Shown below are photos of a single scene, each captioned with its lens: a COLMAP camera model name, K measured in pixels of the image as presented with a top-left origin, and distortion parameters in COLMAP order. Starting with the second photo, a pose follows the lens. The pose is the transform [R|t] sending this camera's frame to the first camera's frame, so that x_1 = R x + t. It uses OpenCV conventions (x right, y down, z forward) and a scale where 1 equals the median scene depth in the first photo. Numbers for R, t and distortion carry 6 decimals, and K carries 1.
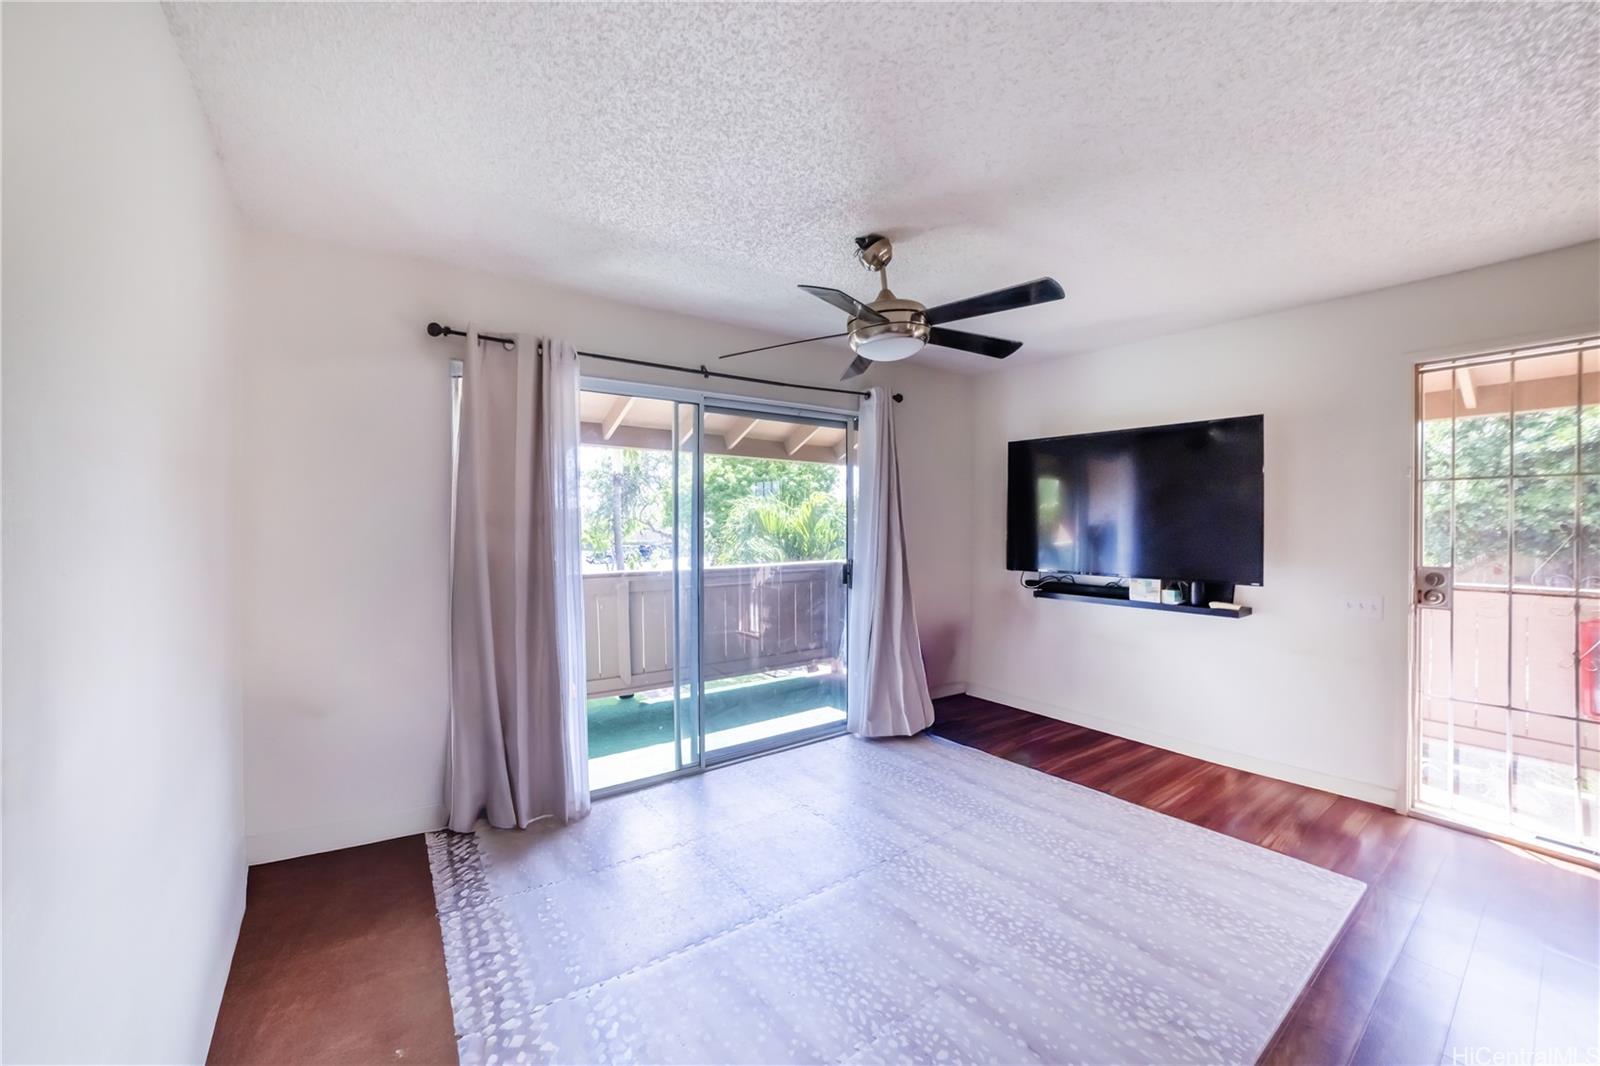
lens RADIAL K [[630.1, 0, 800.0], [0, 630.1, 533.0], [0, 0, 1]] dist [-0.001405, 0.000203]
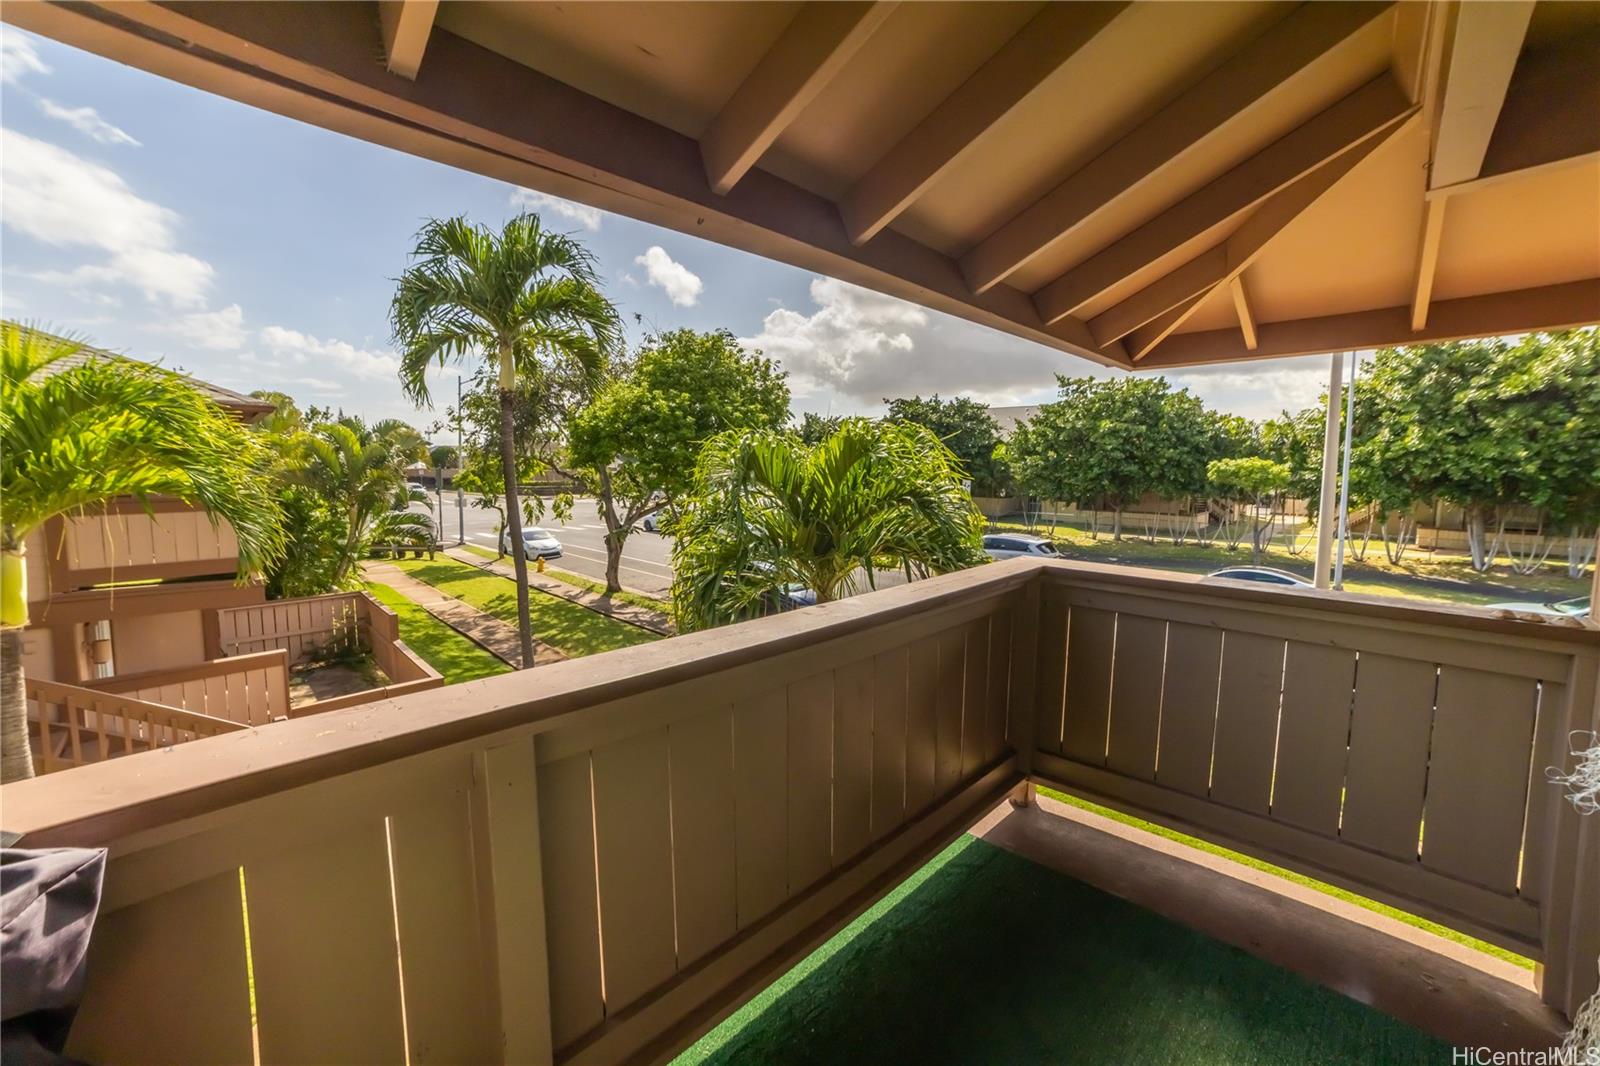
lens RADIAL K [[630.1, 0, 800.0], [0, 630.1, 533.0], [0, 0, 1]] dist [-0.001405, 0.000203]
pose [[0.989983, -0.005849, 0.141064, -0.190302], [-0.007331, 0.995664, 0.092735, -0.014542], [-0.140995, -0.092840, 0.985648, 0.706734]]
